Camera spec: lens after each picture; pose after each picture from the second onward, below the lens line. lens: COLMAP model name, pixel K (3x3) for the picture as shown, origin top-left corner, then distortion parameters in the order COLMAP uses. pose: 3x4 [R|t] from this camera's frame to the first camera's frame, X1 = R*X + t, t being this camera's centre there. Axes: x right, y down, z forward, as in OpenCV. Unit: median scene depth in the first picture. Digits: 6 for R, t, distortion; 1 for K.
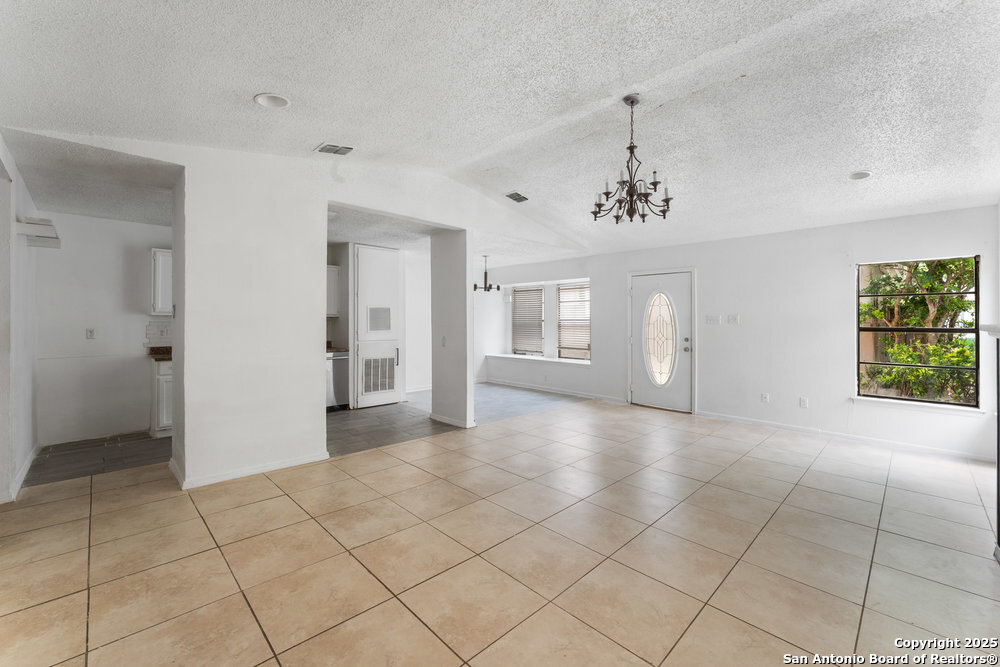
lens RADIAL K [[411.0, 0, 502.0], [0, 411.0, 315.4], [0, 0, 1]] dist [0.000299, 0.000001]
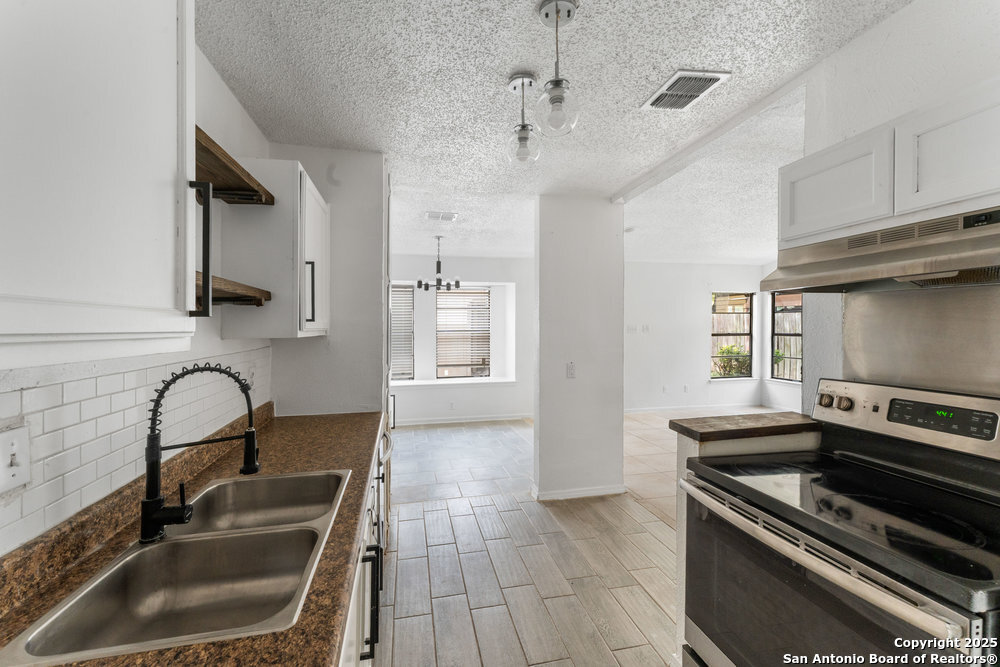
lens RADIAL K [[404.2, 0, 496.3], [0, 404.2, 330.4], [0, 0, 1]] dist [-0.001046, -0.000532]
pose [[0.533808, -0.014949, 0.845474, -0.609296], [-0.002346, 0.999814, 0.019159, -0.007115], [-0.845603, -0.012210, 0.533673, 0.651426]]
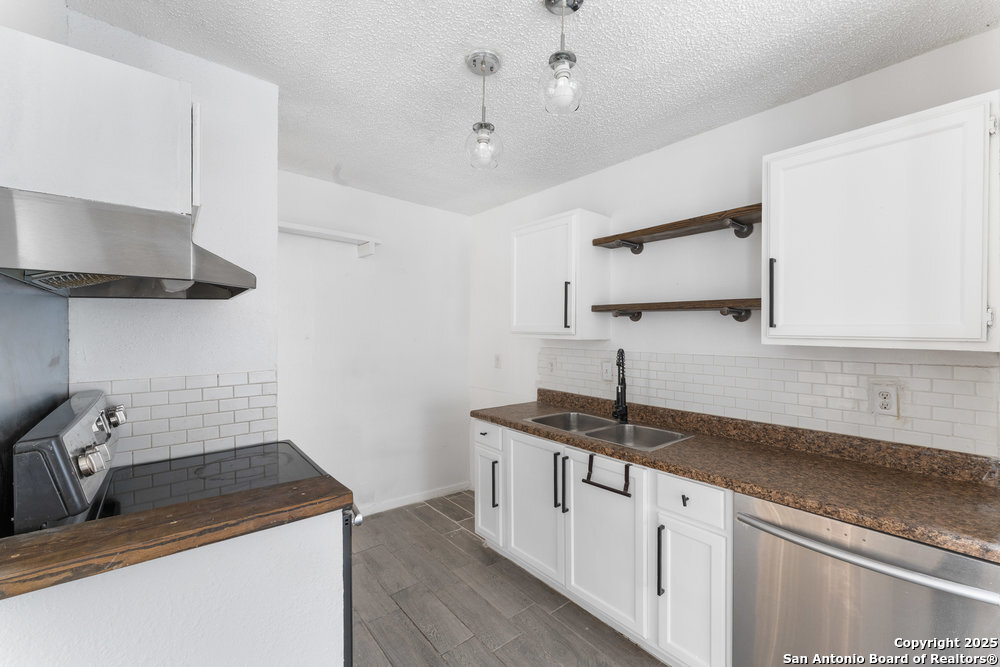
lens RADIAL K [[404.2, 0, 496.3], [0, 404.2, 330.4], [0, 0, 1]] dist [-0.001046, -0.000532]
pose [[-0.087997, -0.005551, -0.996105, -0.176267], [0.006263, 0.999962, -0.006126, -0.006417], [0.996101, -0.006777, -0.087959, 0.762804]]
